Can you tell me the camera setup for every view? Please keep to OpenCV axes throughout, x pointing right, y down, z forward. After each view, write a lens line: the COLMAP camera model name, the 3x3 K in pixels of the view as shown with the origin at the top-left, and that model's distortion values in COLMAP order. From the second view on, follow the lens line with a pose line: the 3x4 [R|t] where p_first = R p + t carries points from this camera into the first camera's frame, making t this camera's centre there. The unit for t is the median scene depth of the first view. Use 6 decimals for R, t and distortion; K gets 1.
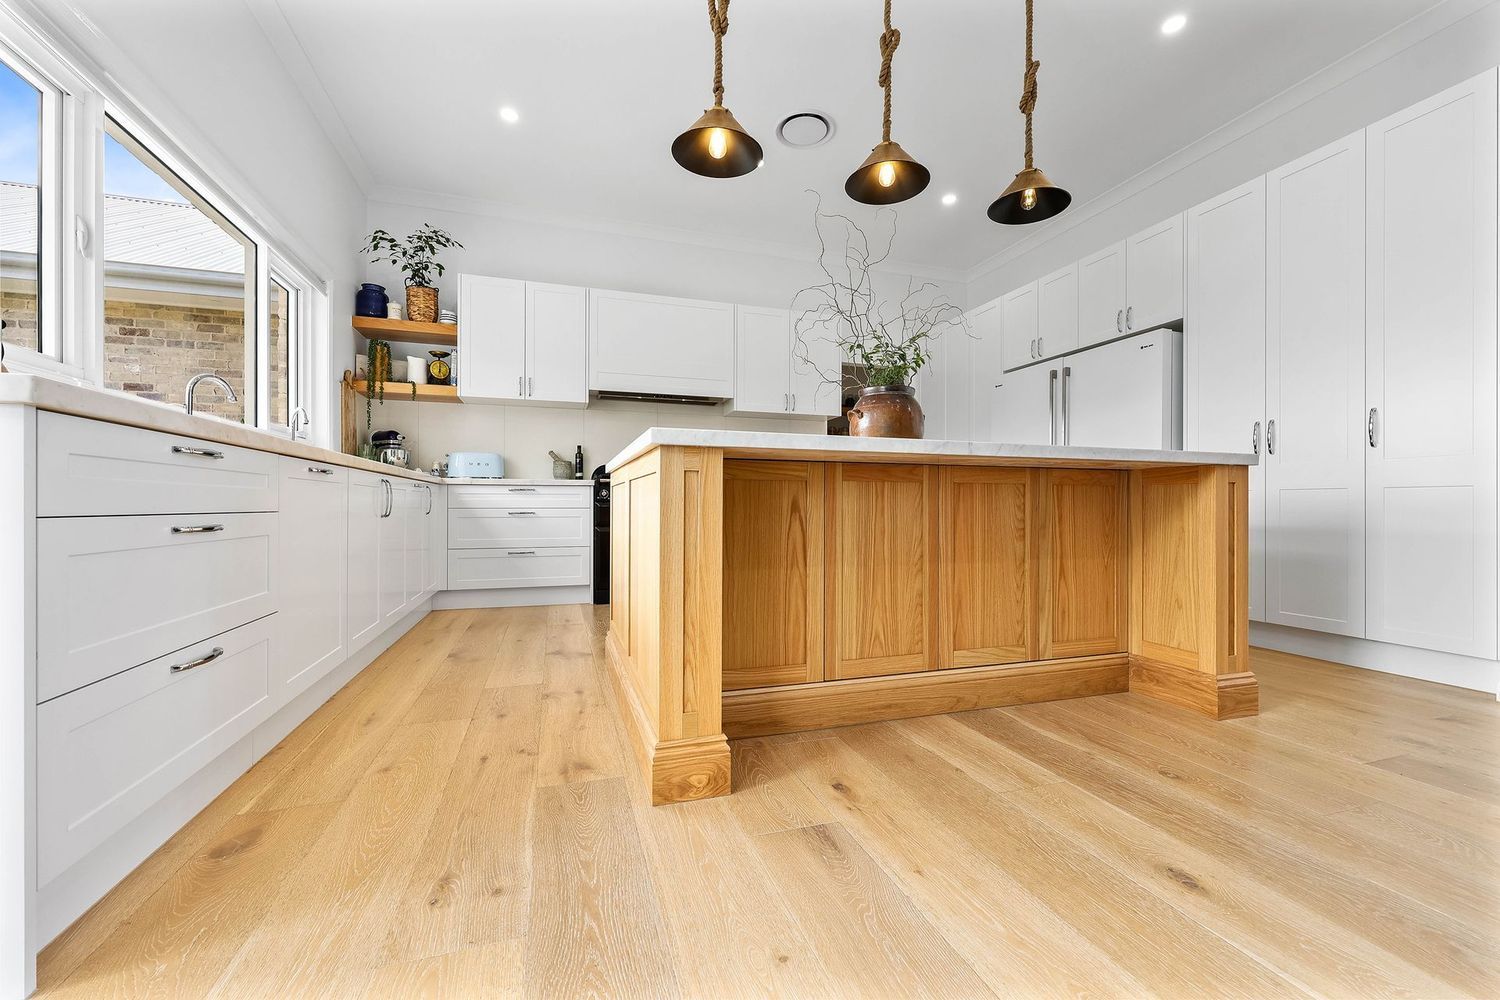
lens RADIAL K [[608.1, 0, 751.7], [0, 608.1, 503.3], [0, 0, 1]] dist [0.001904, -0.000573]
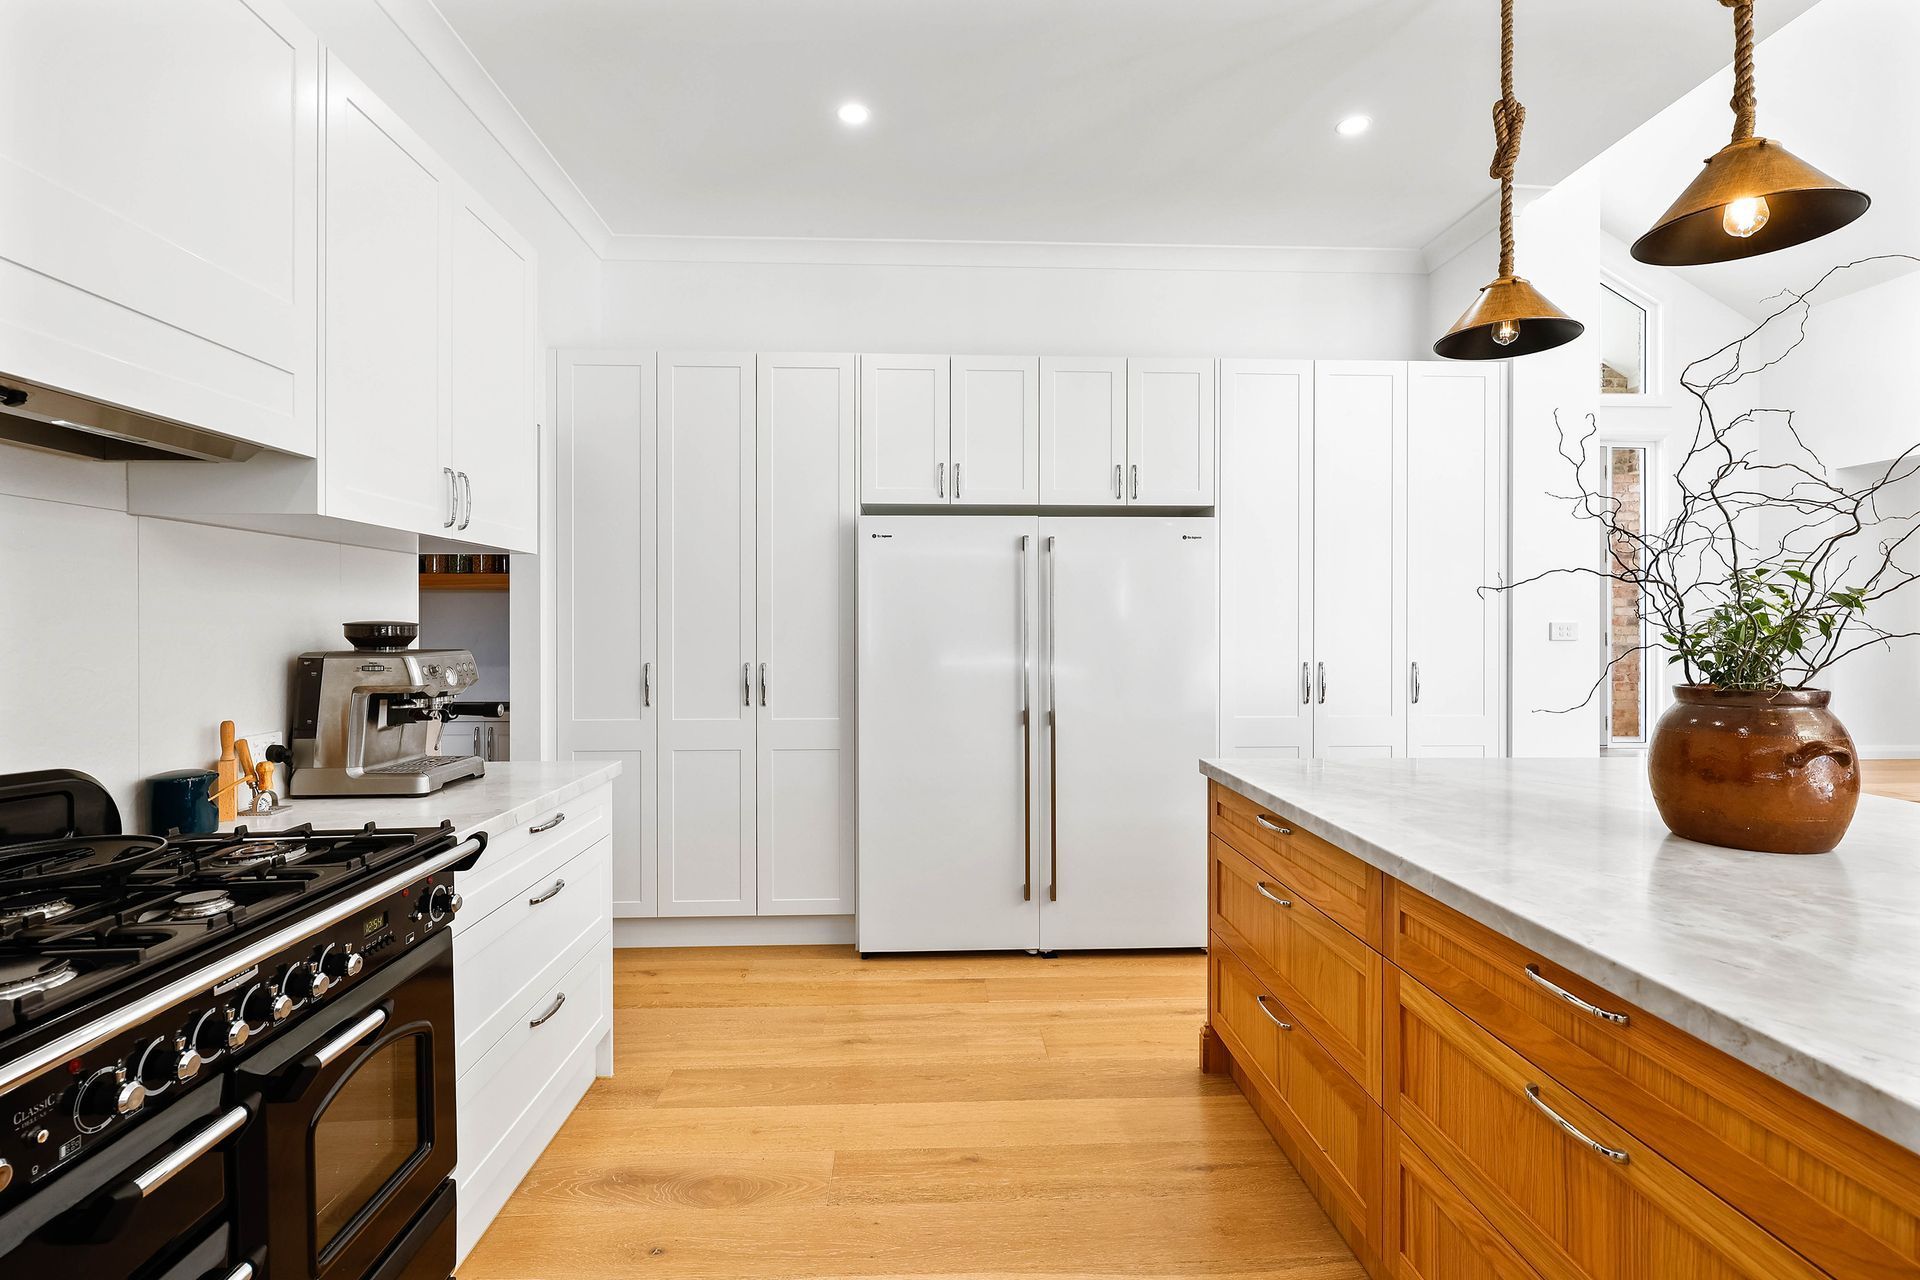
lens RADIAL K [[936.3, 0, 955.7], [0, 936.3, 616.2], [0, 0, 1]] dist [-0.000010, 0.000364]
pose [[0.269827, 0.006768, 0.962885, -0.636118], [-0.003337, 0.999976, -0.006093, -0.241092], [-0.962903, -0.001569, 0.269843, 1.433052]]
